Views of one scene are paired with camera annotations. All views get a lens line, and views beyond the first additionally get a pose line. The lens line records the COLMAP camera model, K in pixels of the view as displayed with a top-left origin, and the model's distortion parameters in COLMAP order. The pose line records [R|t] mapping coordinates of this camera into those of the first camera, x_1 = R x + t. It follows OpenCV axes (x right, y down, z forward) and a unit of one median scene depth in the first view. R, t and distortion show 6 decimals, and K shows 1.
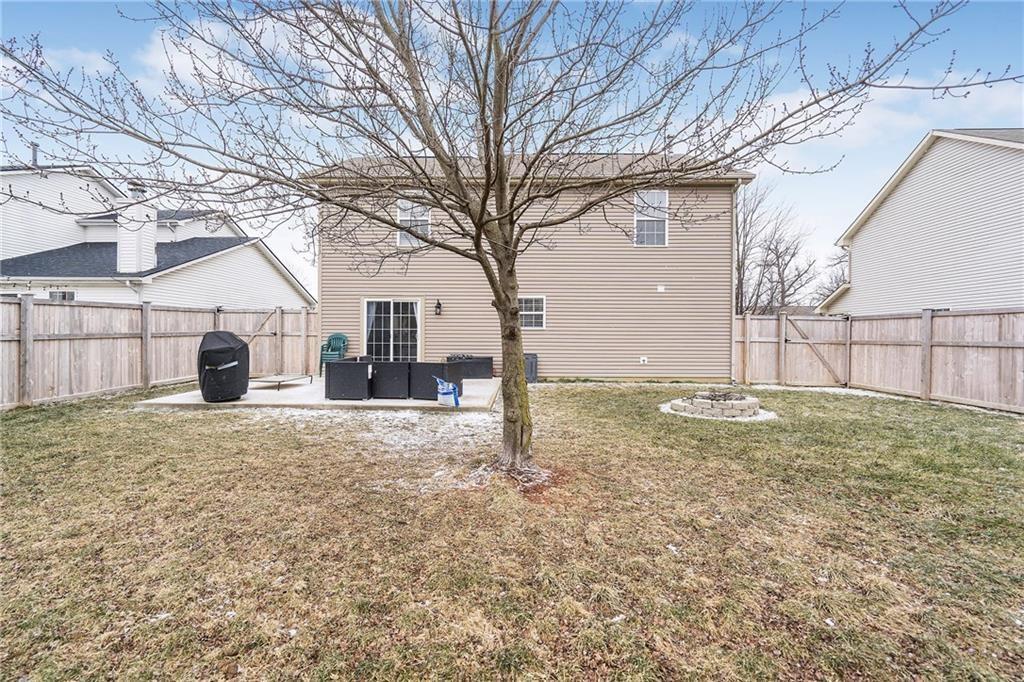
lens RADIAL K [[464.4, 0, 512.0], [0, 464.4, 341.0], [0, 0, 1]] dist [0.001000, 0.000083]
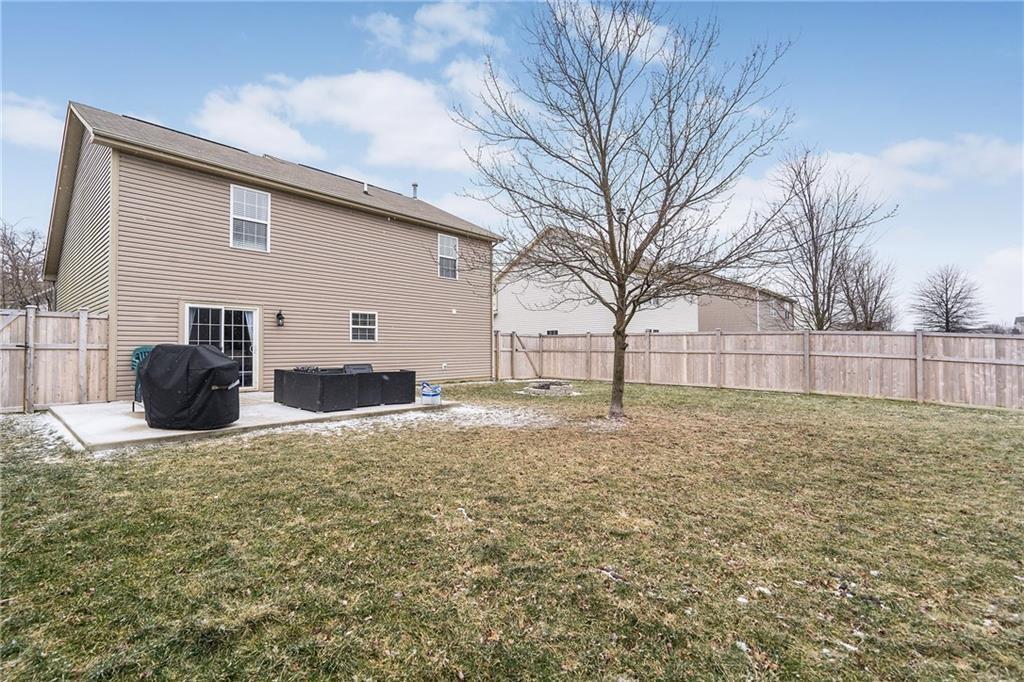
lens RADIAL K [[461.8, 0, 512.0], [0, 461.8, 341.0], [0, 0, 1]] dist [0.000028, 0.000016]
pose [[0.653099, 0.005896, 0.757250, -0.562175], [0.010825, 0.999795, -0.017120, -0.004631], [-0.757195, 0.019378, 0.652901, 0.021121]]
